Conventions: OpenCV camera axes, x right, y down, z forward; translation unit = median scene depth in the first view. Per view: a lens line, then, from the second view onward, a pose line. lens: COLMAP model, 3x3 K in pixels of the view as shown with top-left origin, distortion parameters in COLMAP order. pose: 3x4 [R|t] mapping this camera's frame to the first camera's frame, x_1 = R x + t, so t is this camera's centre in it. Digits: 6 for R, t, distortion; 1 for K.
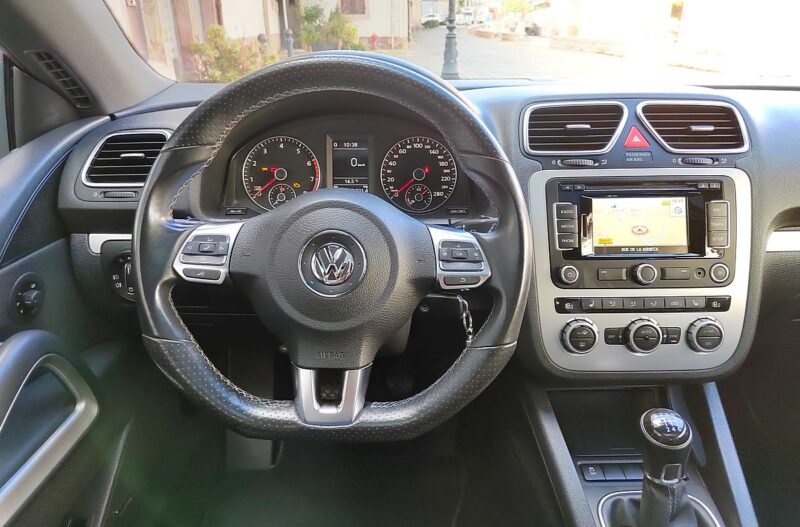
lens RADIAL K [[551.5, 0, 405.4], [0, 551.5, 258.5], [0, 0, 1]] dist [0.004218, 0.003996]
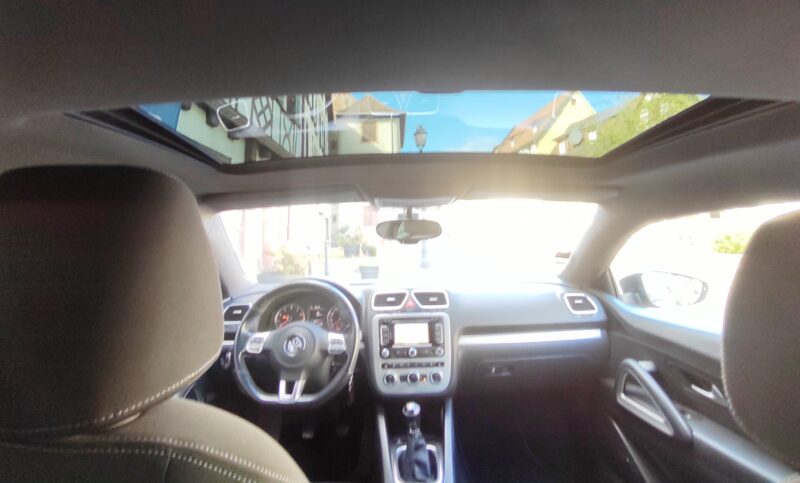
lens RADIAL K [[385.2, 0, 405.6], [0, 385.2, 185.9], [0, 0, 1]] dist [-0.004394, -0.000166]
pose [[0.999699, -0.021958, -0.010986, 0.399214], [0.013803, 0.872655, -0.488142, 0.218730], [0.020306, 0.487843, 0.872695, -1.004297]]
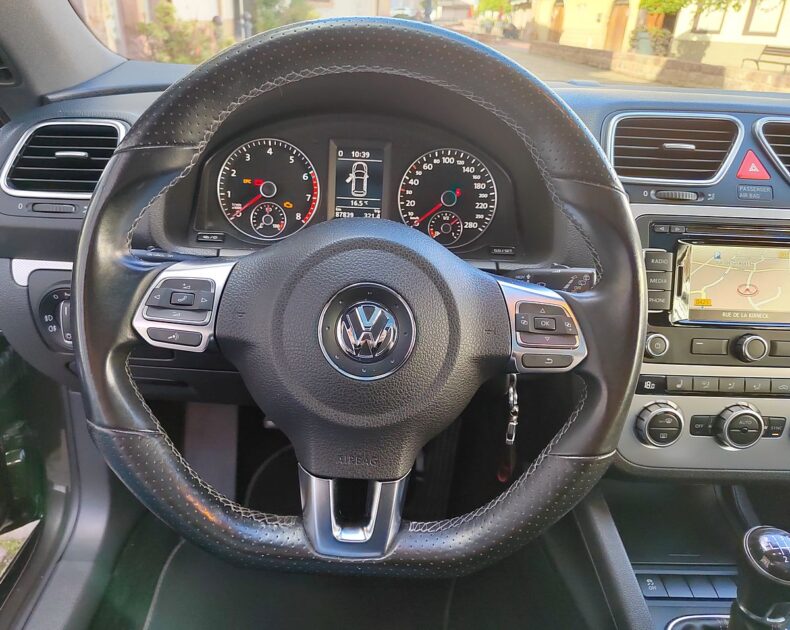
lens RADIAL K [[584.9, 0, 376.1], [0, 584.9, 325.3], [0, 0, 1]] dist [0.009354, -0.022078]
pose [[0.998611, 0.042760, 0.030777, -0.101719], [-0.045143, 0.995658, 0.081410, -0.041596], [-0.027162, -0.082686, 0.996205, 0.191169]]
